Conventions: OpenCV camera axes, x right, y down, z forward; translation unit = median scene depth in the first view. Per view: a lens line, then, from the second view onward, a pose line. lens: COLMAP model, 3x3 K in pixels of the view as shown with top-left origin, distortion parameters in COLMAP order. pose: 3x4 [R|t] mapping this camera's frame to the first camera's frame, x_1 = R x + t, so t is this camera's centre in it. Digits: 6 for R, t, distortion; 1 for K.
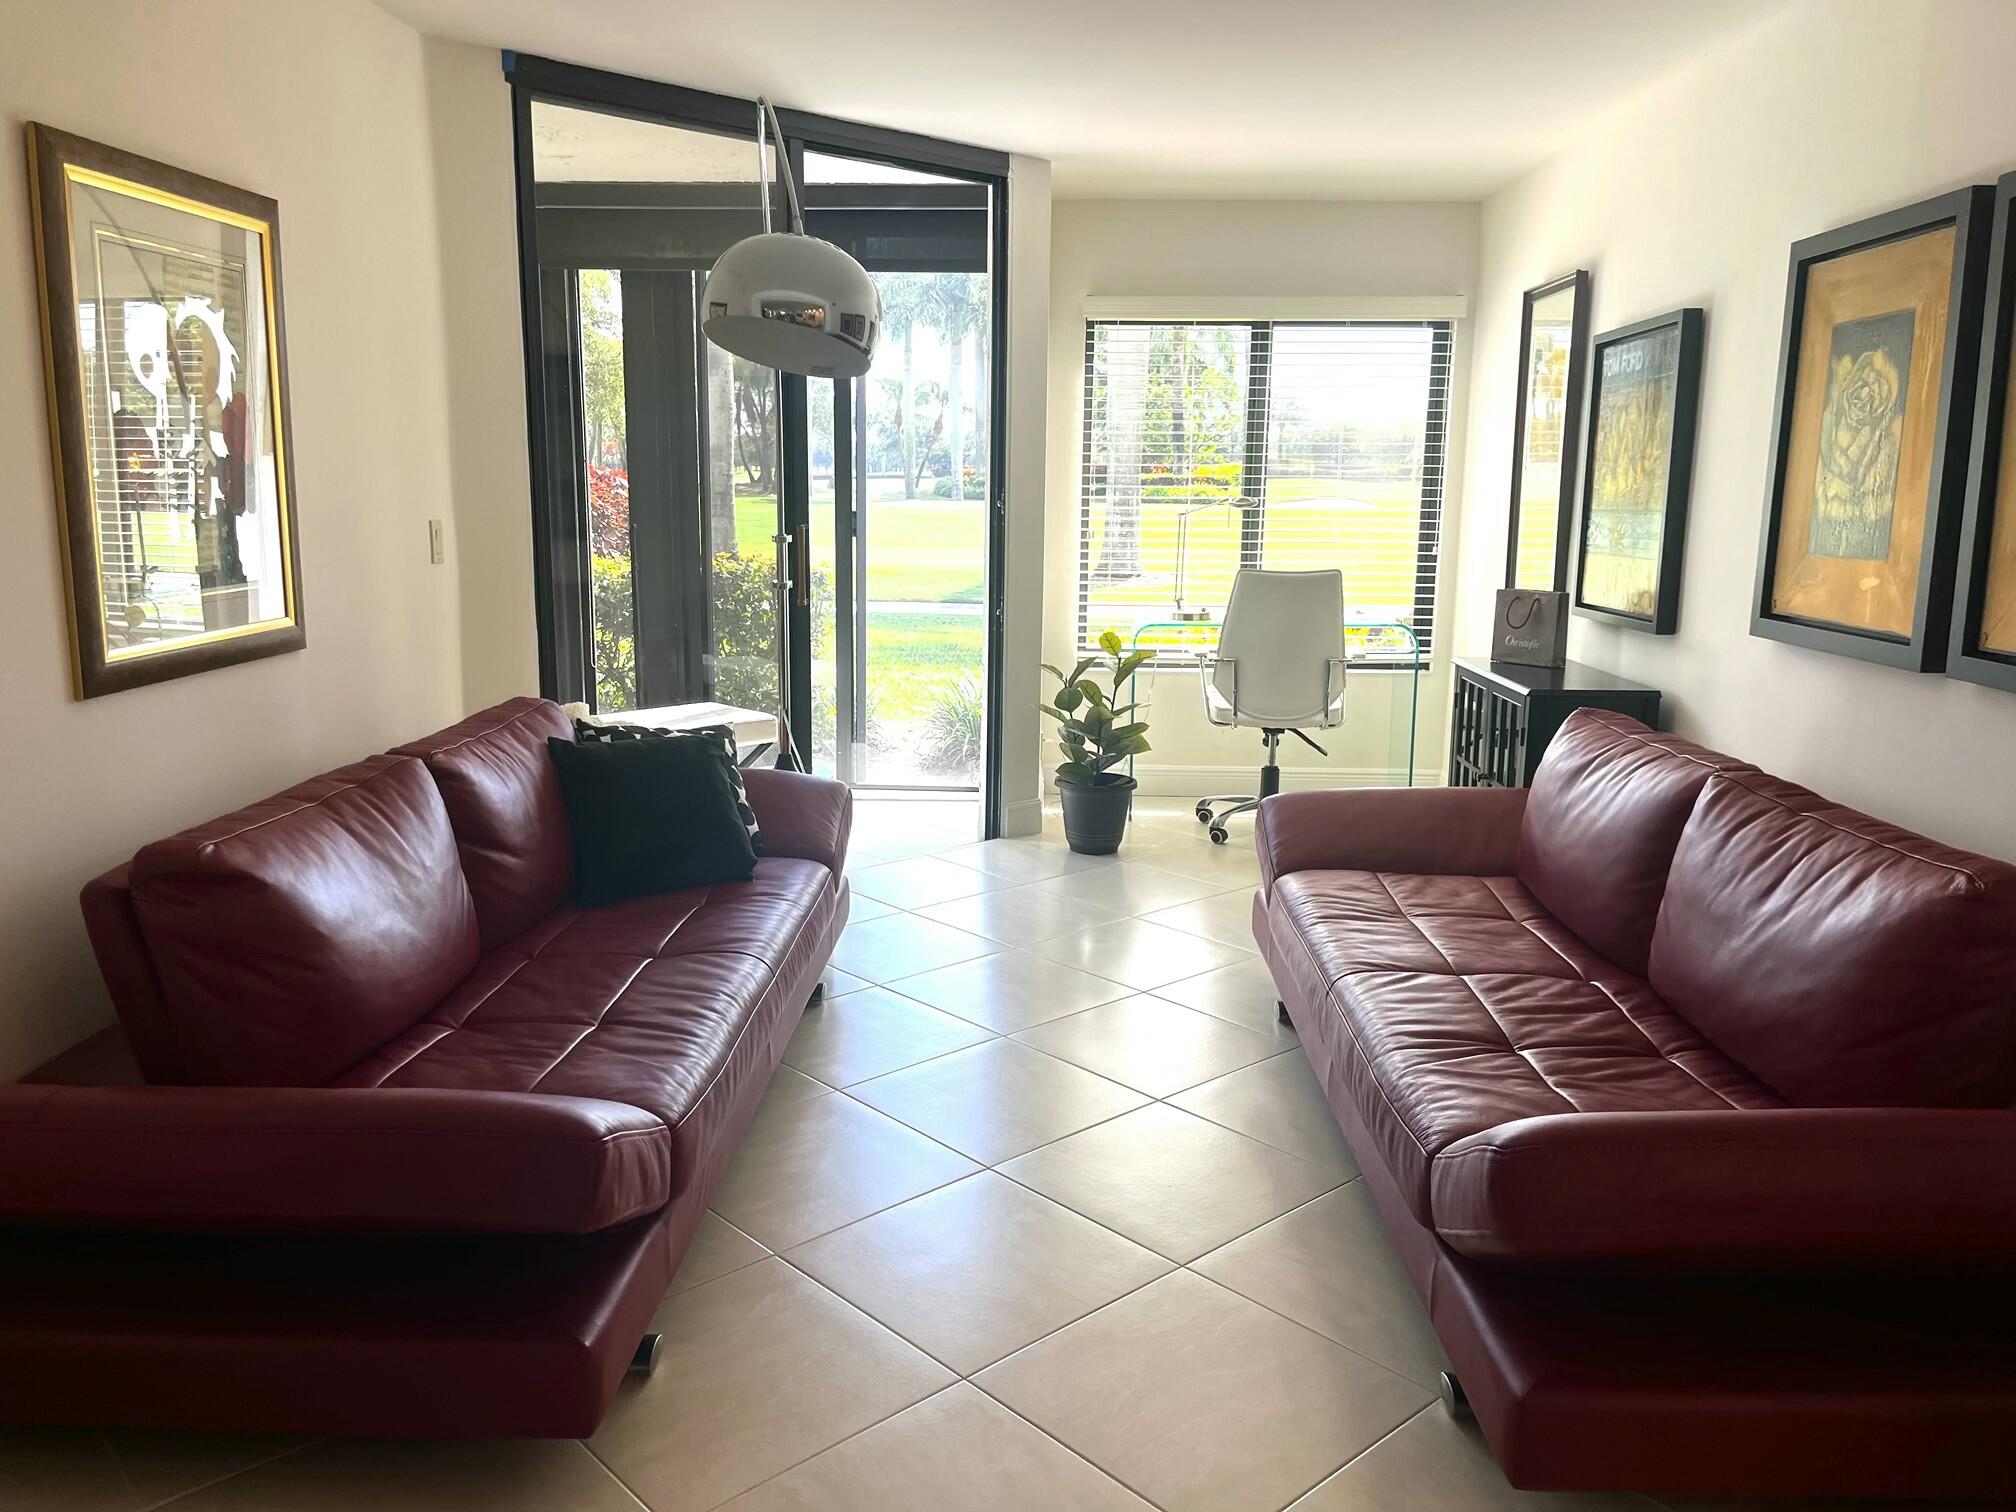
lens RADIAL K [[1533.5, 0, 1004.6], [0, 1533.5, 764.1], [0, 0, 1]] dist [0.033239, -0.011179]
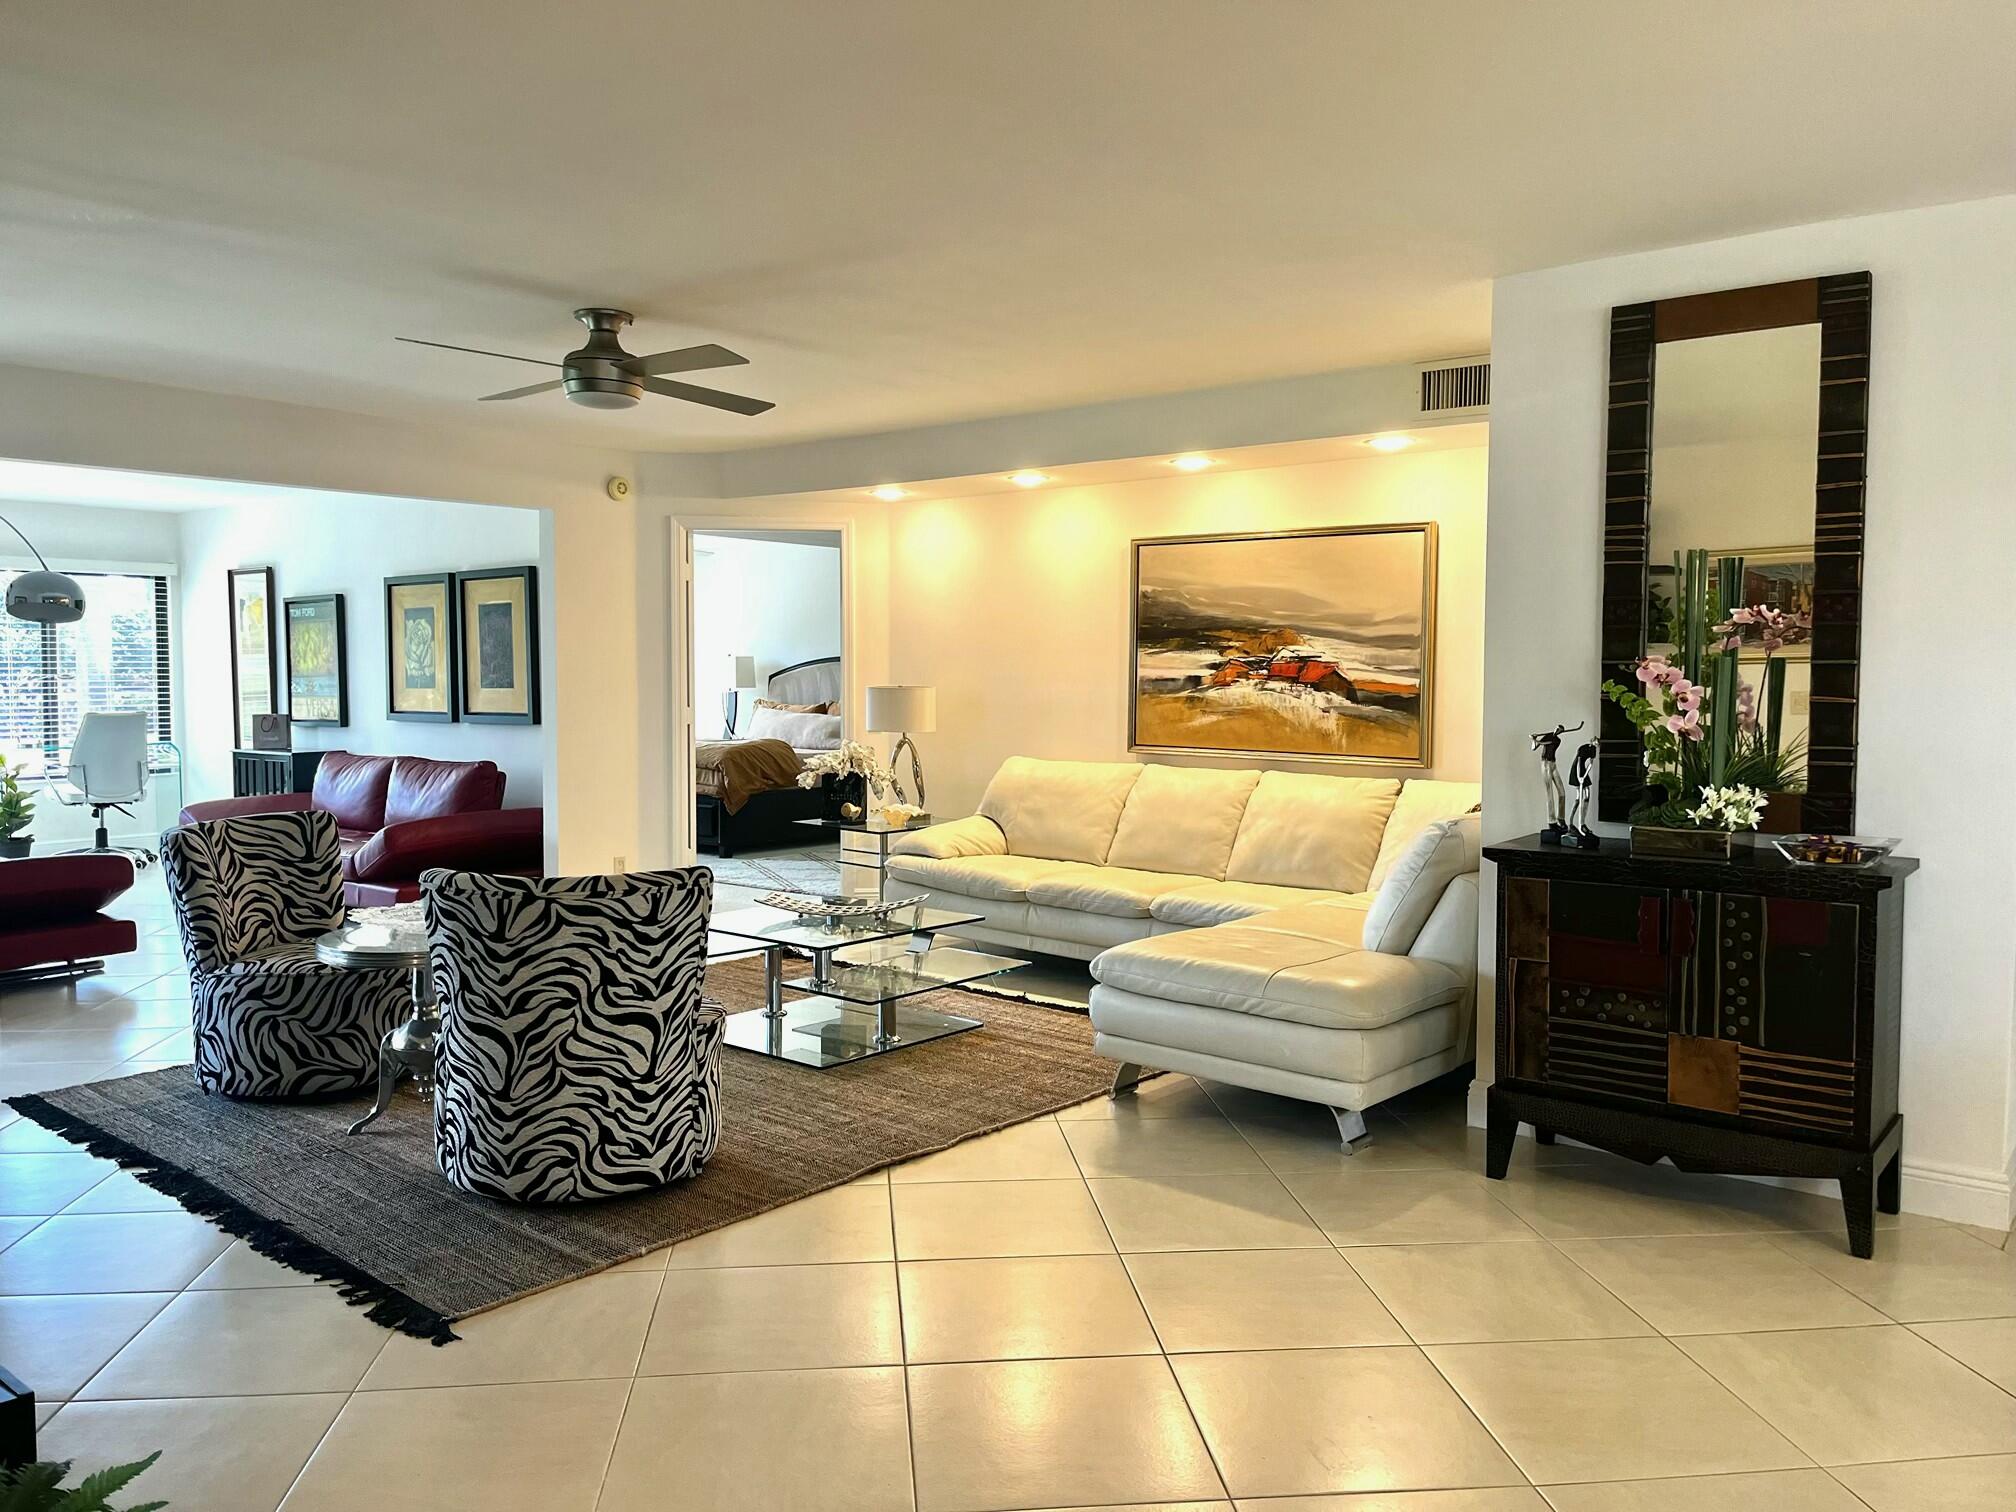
lens RADIAL K [[1533.5, 0, 1007.2], [0, 1533.5, 763.4], [0, 0, 1]] dist [0.033239, -0.011179]
pose [[0.598606, -0.058593, 0.798898, -0.848459], [0.154839, 0.986976, -0.043632, 0.229827], [-0.785937, 0.149819, 0.599882, -1.198695]]
